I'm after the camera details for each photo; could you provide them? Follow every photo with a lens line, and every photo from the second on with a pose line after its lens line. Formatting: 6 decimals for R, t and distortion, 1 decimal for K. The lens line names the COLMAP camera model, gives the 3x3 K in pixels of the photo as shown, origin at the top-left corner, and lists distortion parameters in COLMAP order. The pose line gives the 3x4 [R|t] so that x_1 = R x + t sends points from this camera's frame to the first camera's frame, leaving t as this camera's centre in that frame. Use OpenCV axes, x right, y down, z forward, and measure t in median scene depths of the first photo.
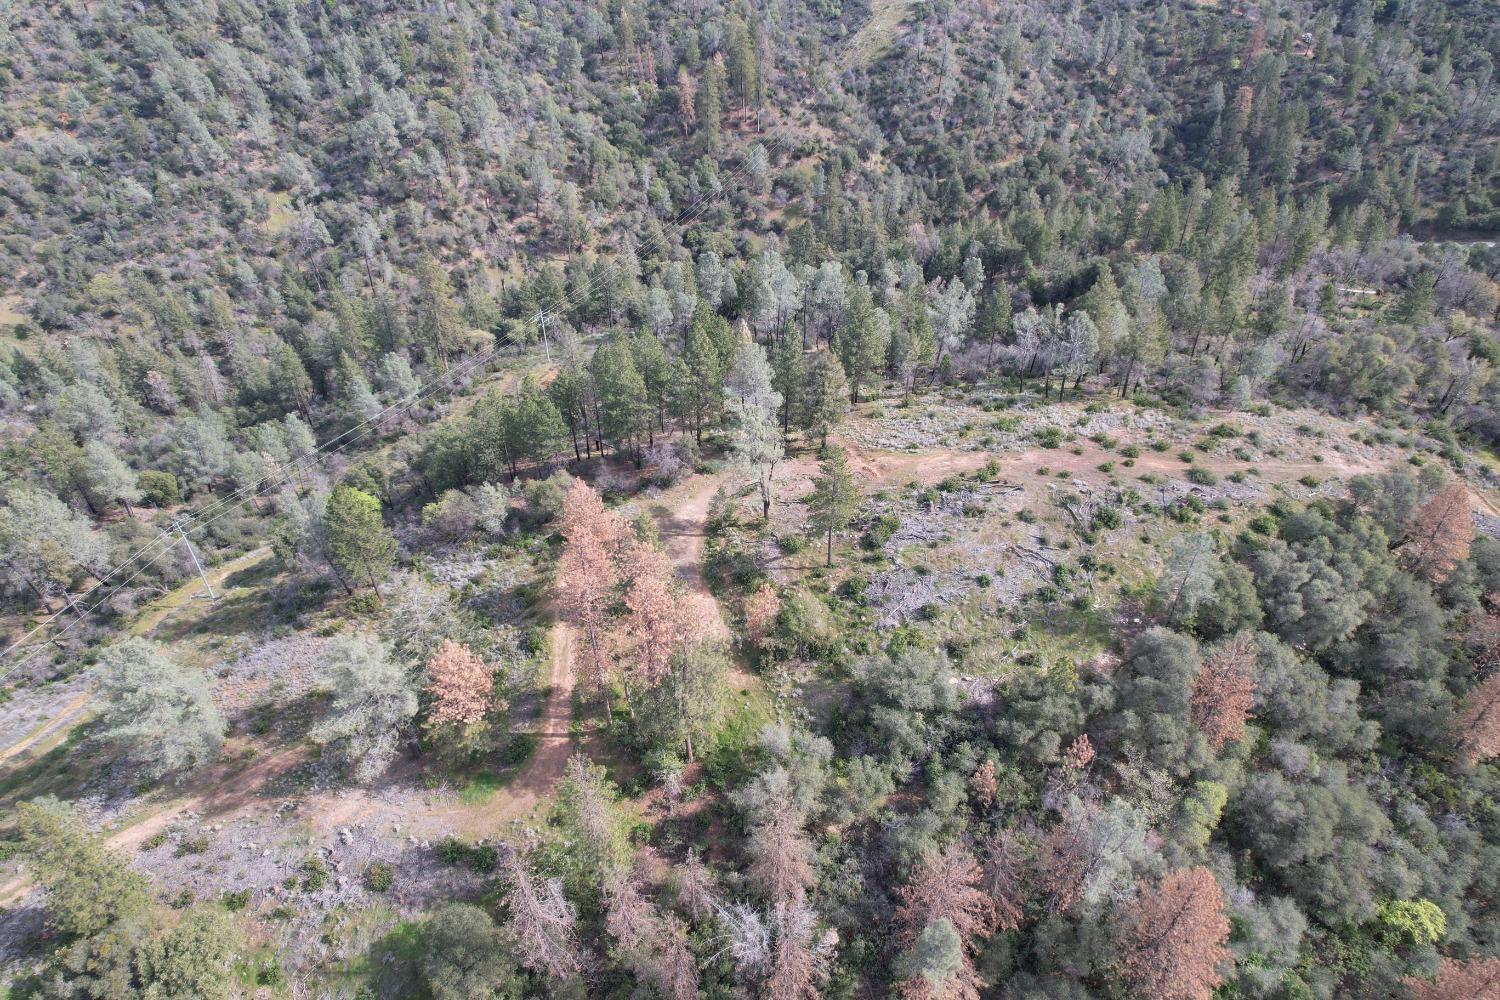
lens RADIAL K [[965.6, 0, 754.0], [0, 965.6, 501.4], [0, 0, 1]] dist [-0.071146, 0.072206]
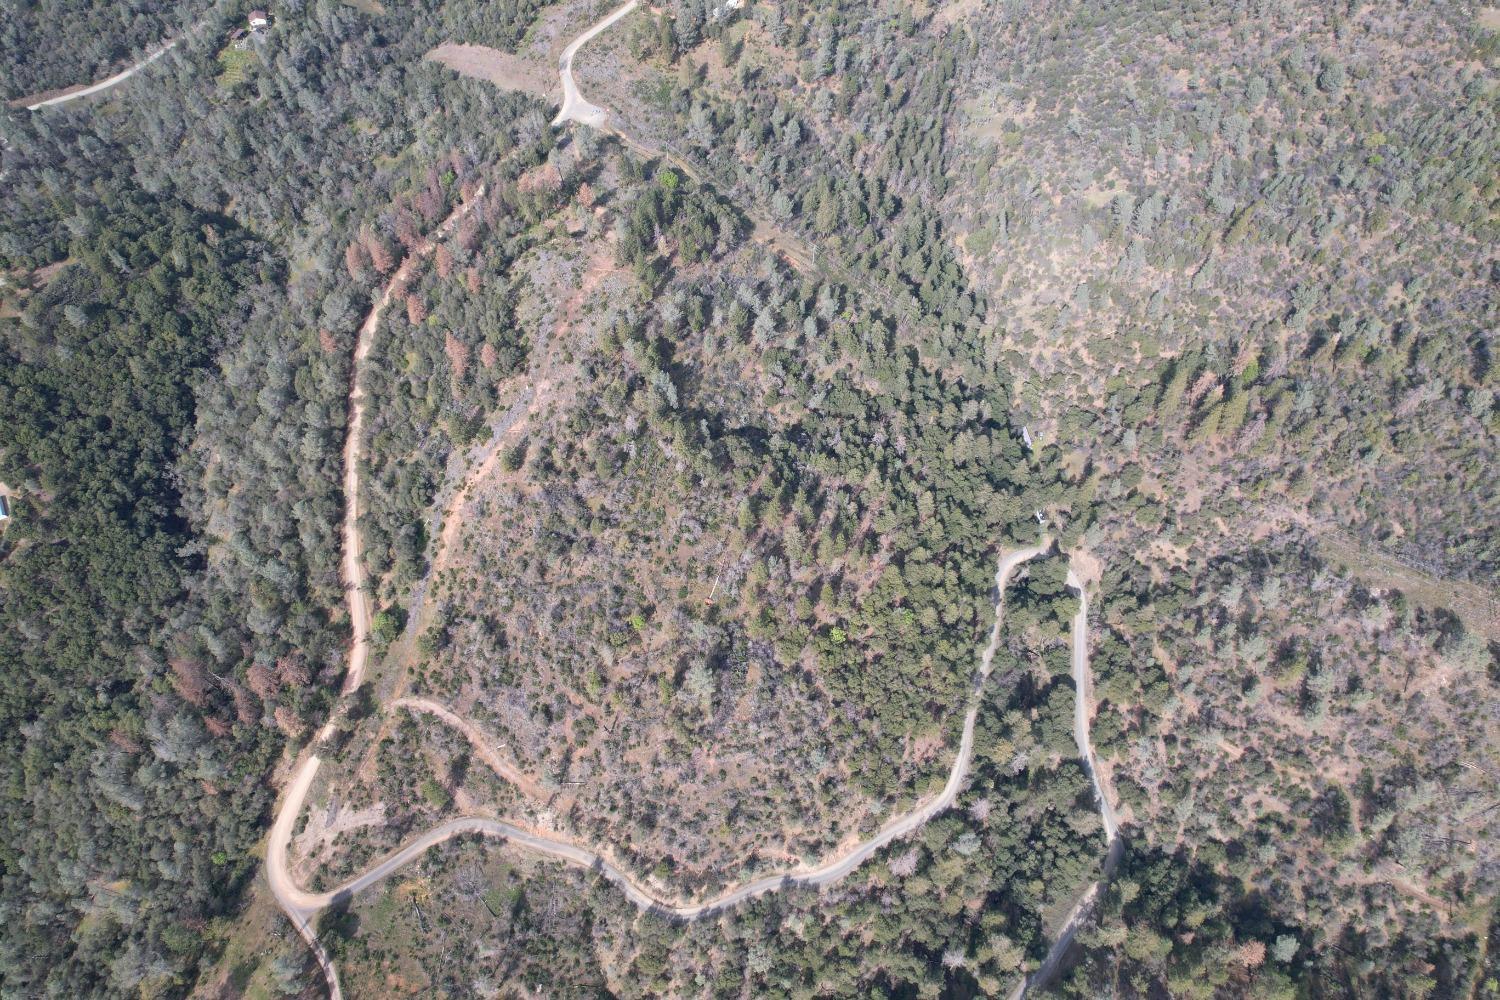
lens RADIAL K [[955.9, 0, 750.0], [0, 955.9, 500.0], [0, 0, 1]] dist [-0.073244, 0.063396]
pose [[-0.308474, 0.809753, -0.499144, 2.392284], [-0.593913, 0.245934, 0.766018, -2.824688], [0.743041, 0.532745, 0.405059, 0.539446]]
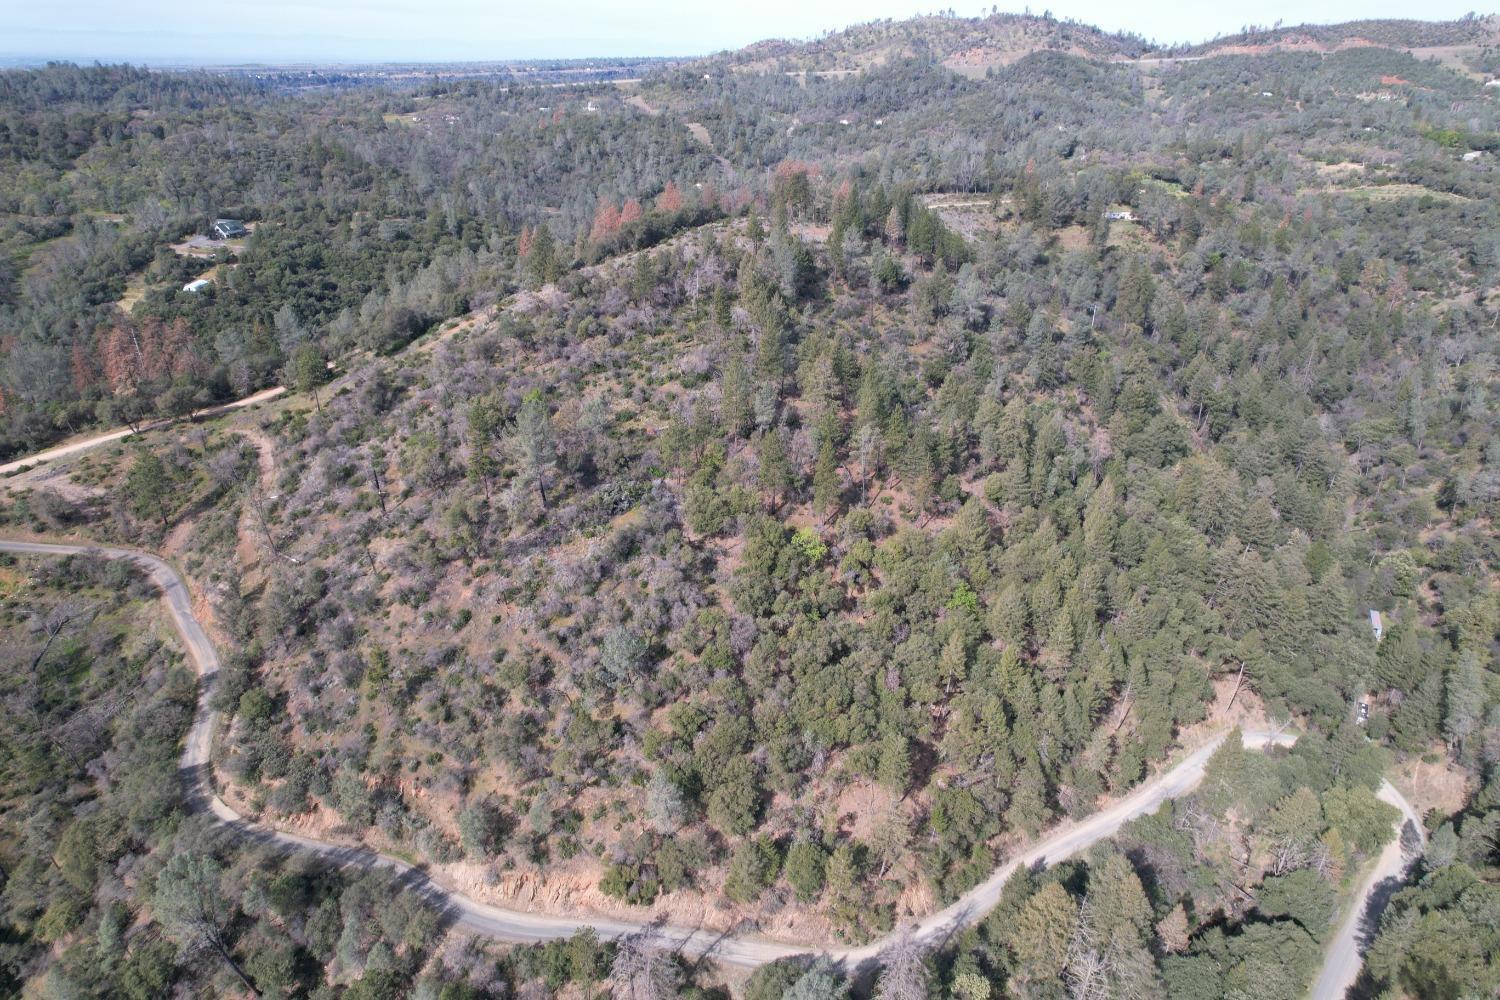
lens RADIAL K [[930.6, 0, 746.6], [0, 930.6, 525.8], [0, 0, 1]] dist [-0.050021, 0.043475]
pose [[-0.794409, 0.262161, -0.547892, 2.063131], [-0.391290, 0.469031, 0.791772, -1.771429], [0.464550, 0.843375, -0.270021, 2.520163]]
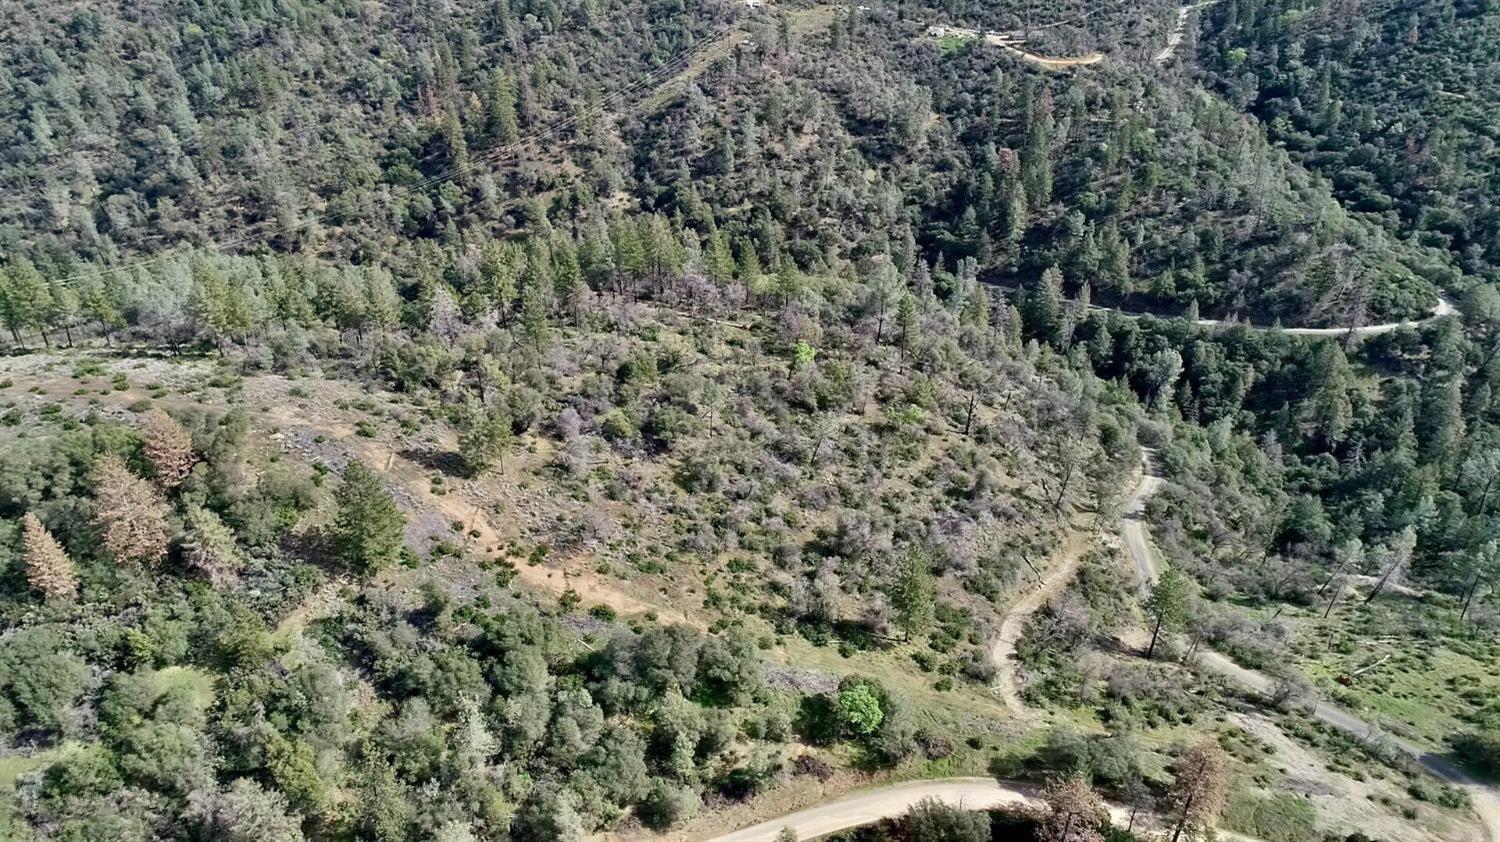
lens RADIAL K [[1074.6, 0, 750.0], [0, 1074.6, 421.0], [0, 0, 1]] dist [0.021152, 0.001975]
pose [[0.973340, 0.108738, -0.201951, 1.677834], [-0.137453, 0.981394, -0.134063, 0.081491], [0.183616, 0.158248, 0.970177, -0.293511]]
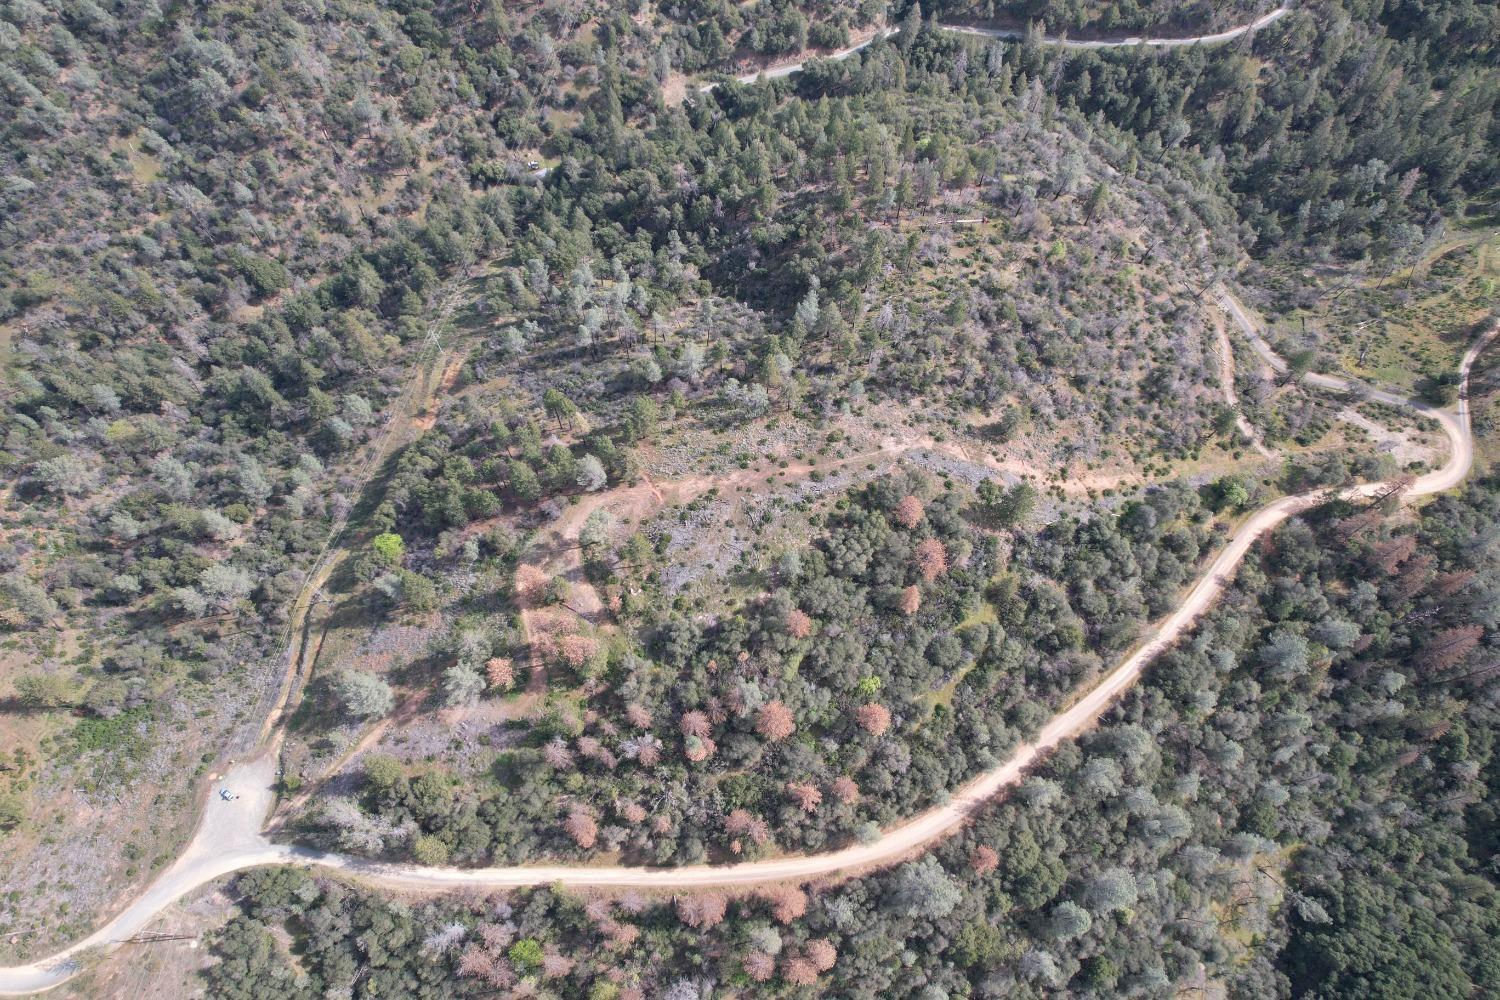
lens RADIAL K [[965.6, 0, 754.0], [0, 965.6, 501.4], [0, 0, 1]] dist [-0.071146, 0.072206]
pose [[0.980078, -0.172789, 0.097938, 0.133149], [0.117418, 0.901774, 0.415953, -0.902244], [-0.160190, -0.396167, 0.904097, -0.916074]]
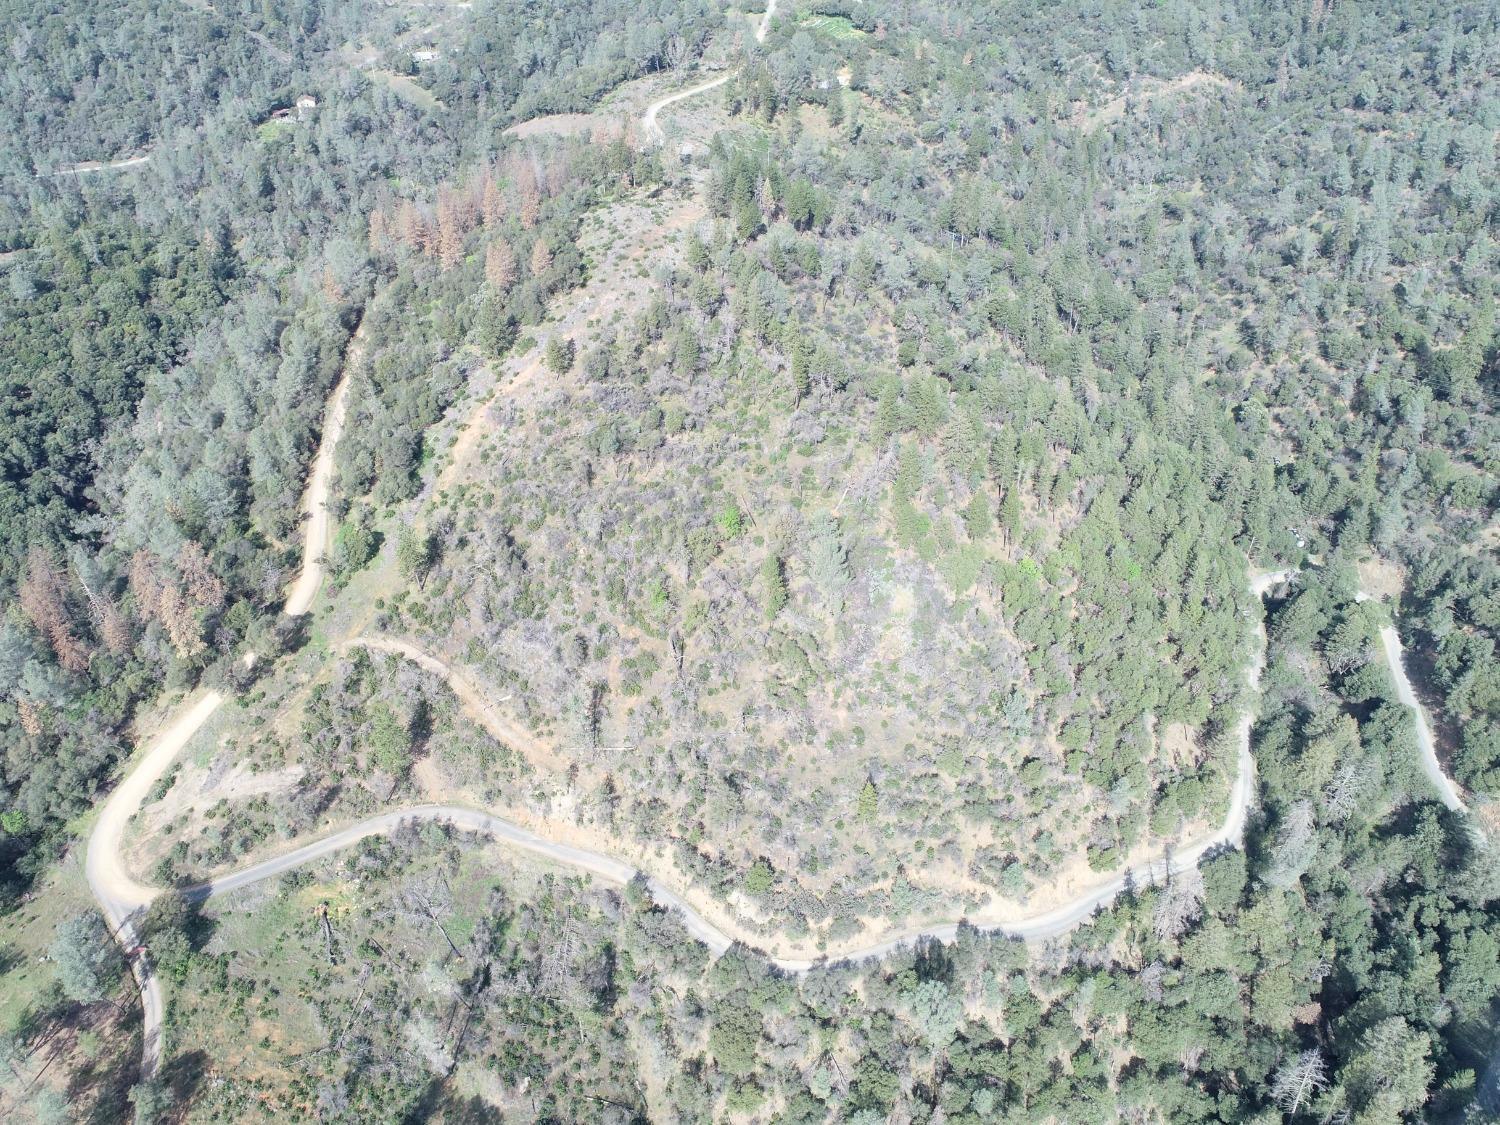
lens RADIAL K [[1119.3, 0, 748.7], [0, 1119.3, 576.8], [0, 0, 1]] dist [0.011941, 0.000657]
pose [[-0.358554, 0.579212, -0.732087, 3.064386], [-0.567173, 0.487721, 0.663659, -1.792329], [0.741454, 0.653178, 0.153640, 1.407976]]
